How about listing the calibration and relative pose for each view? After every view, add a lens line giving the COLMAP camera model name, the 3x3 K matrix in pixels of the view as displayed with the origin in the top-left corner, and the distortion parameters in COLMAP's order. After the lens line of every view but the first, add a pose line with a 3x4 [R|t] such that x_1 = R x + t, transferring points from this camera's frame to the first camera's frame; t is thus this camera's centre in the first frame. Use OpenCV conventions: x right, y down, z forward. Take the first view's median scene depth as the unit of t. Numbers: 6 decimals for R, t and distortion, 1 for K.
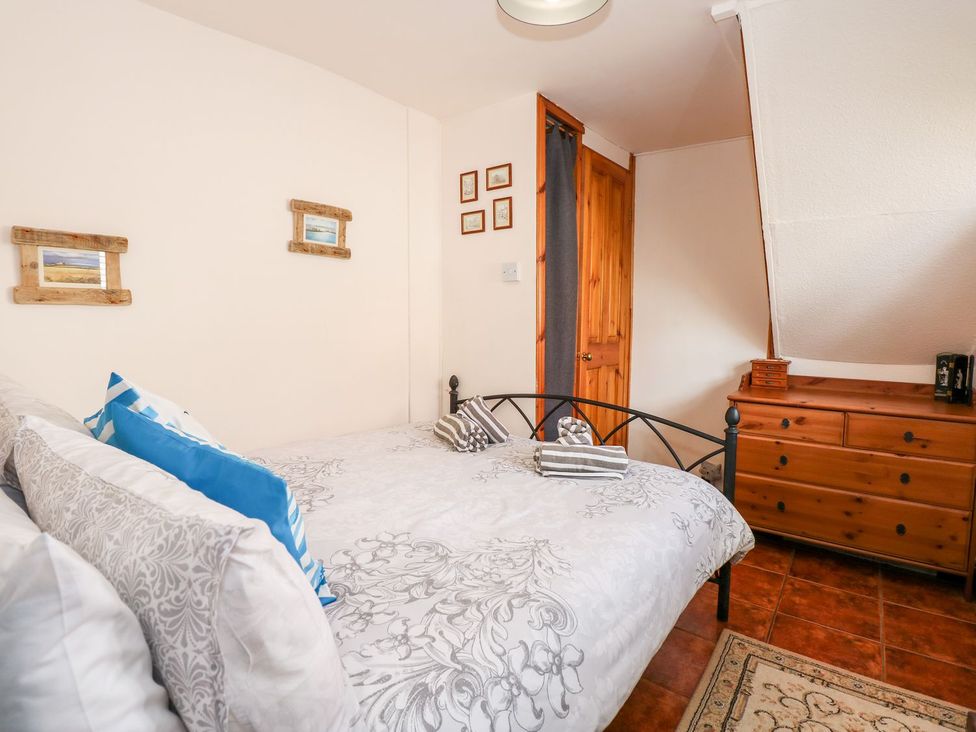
lens RADIAL K [[509.7, 0, 492.1], [0, 509.7, 355.6], [0, 0, 1]] dist [0.000388, -0.012752]
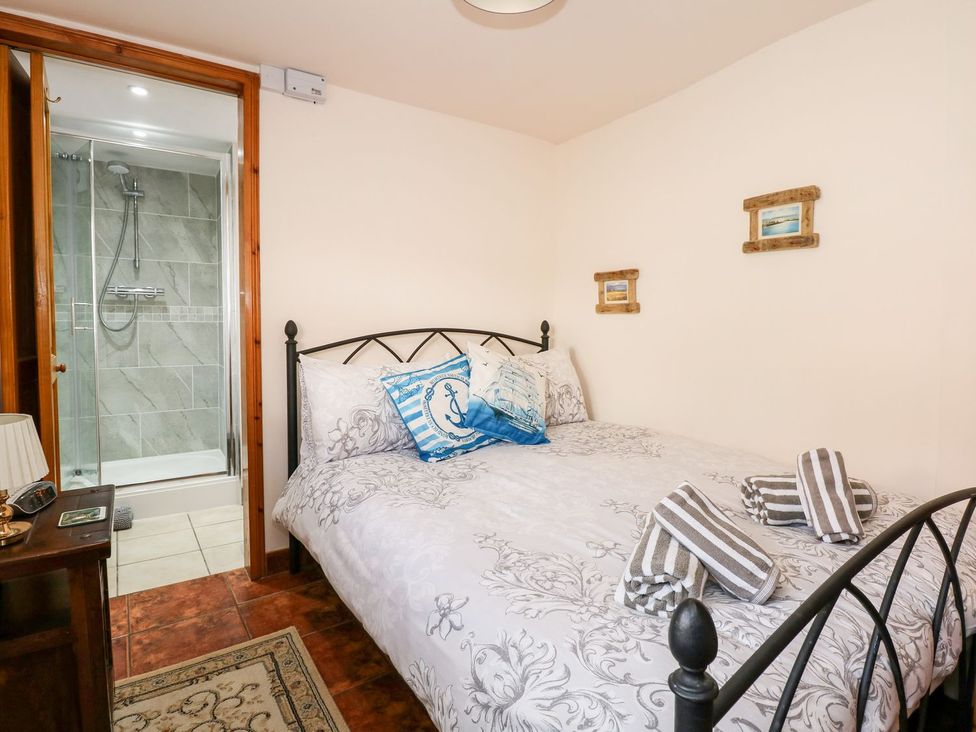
lens RADIAL K [[509.7, 0, 492.1], [0, 509.7, 355.6], [0, 0, 1]] dist [0.000388, -0.012752]
pose [[-0.309447, 0.044331, -0.949883, 0.876157], [-0.091504, 0.992889, 0.076147, -0.051358], [0.946504, 0.110481, -0.303190, 1.097165]]
